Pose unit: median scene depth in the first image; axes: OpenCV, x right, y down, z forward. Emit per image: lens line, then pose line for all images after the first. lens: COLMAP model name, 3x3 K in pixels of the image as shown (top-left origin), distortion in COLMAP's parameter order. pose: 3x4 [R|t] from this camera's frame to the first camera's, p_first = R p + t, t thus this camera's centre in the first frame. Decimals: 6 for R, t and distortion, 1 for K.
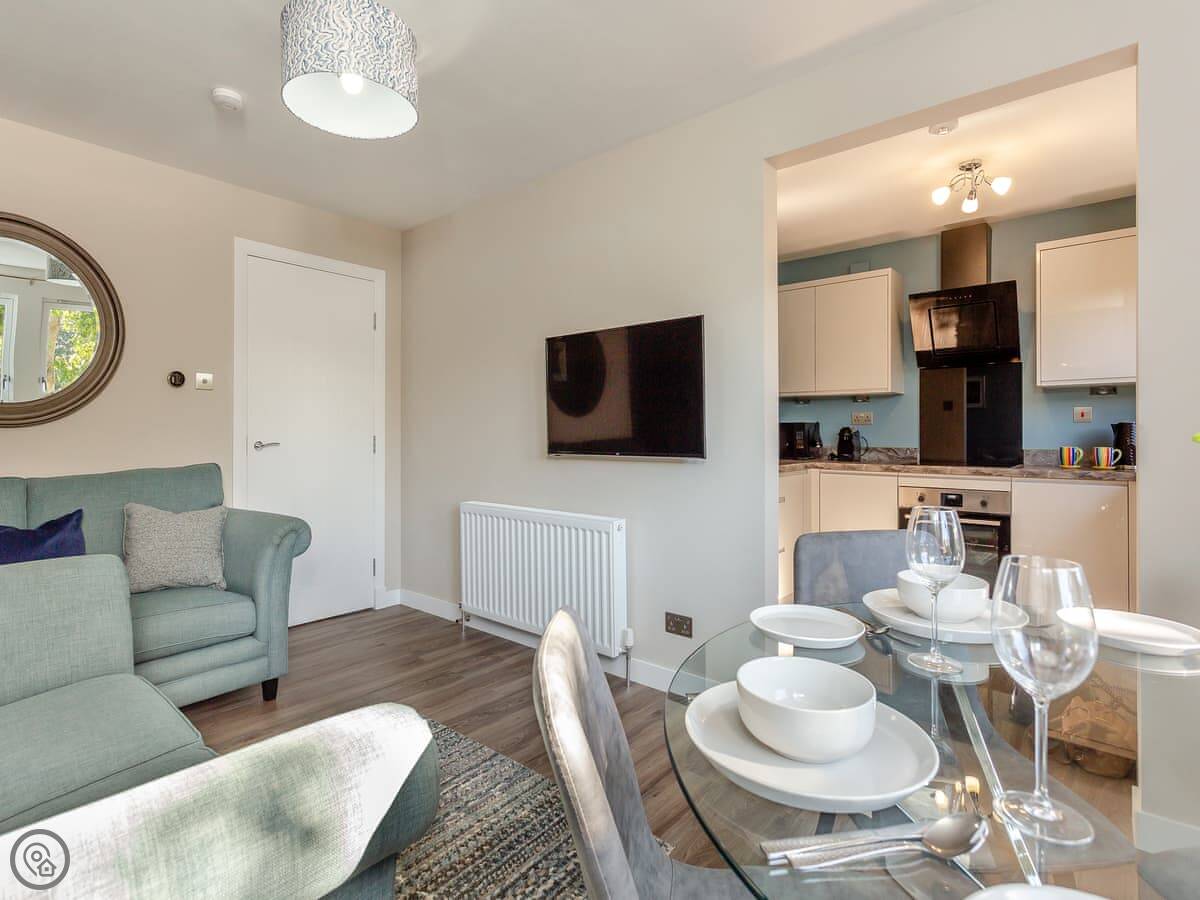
lens RADIAL K [[595.4, 0, 599.8], [0, 595.4, 434.7], [0, 0, 1]] dist [0.002580, 0.000277]
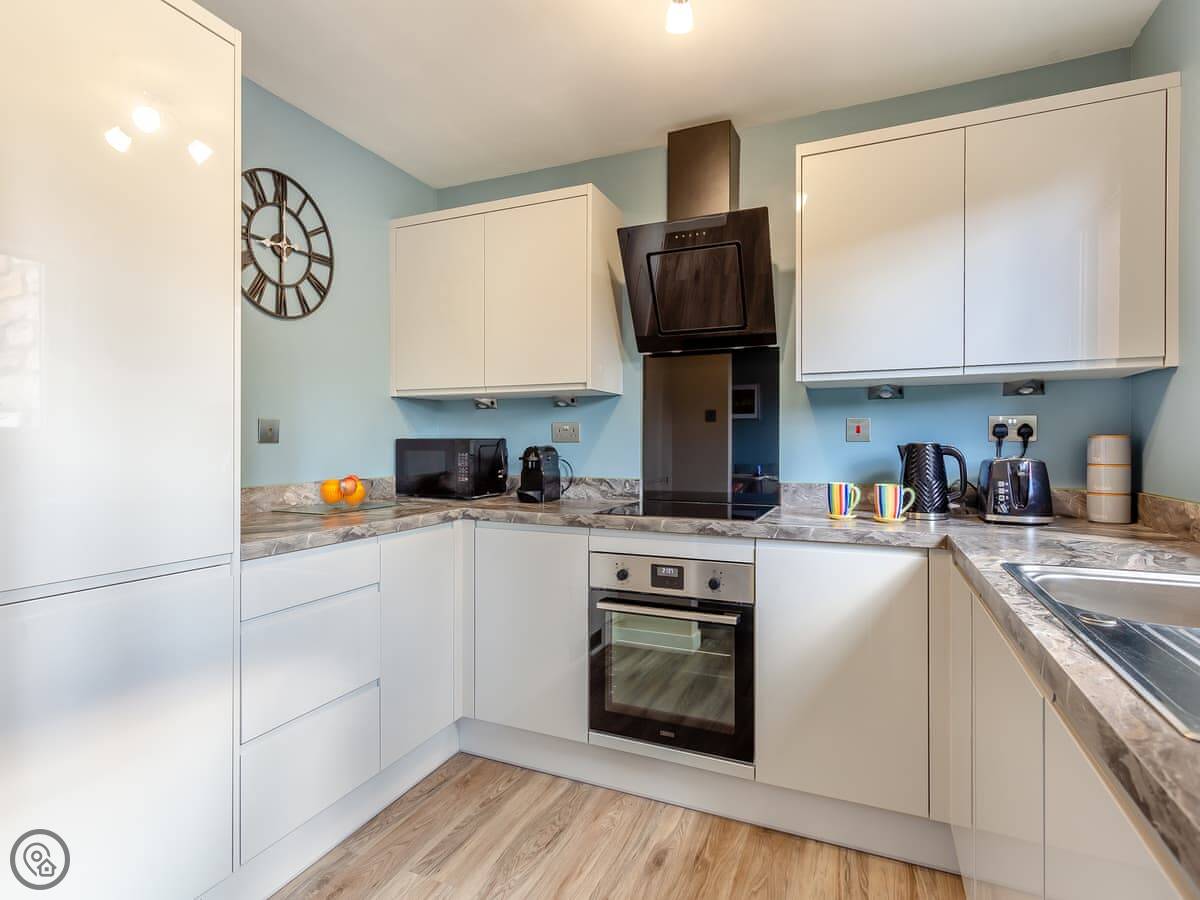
lens RADIAL K [[612.4, 0, 600.0], [0, 612.4, 450.0], [0, 0, 1]] dist [0.001704, 0.000364]
pose [[0.958140, -0.002786, 0.286287, 0.334236], [0.000314, 0.999962, 0.008683, -0.015939], [-0.286301, -0.008229, 0.958105, 0.422615]]
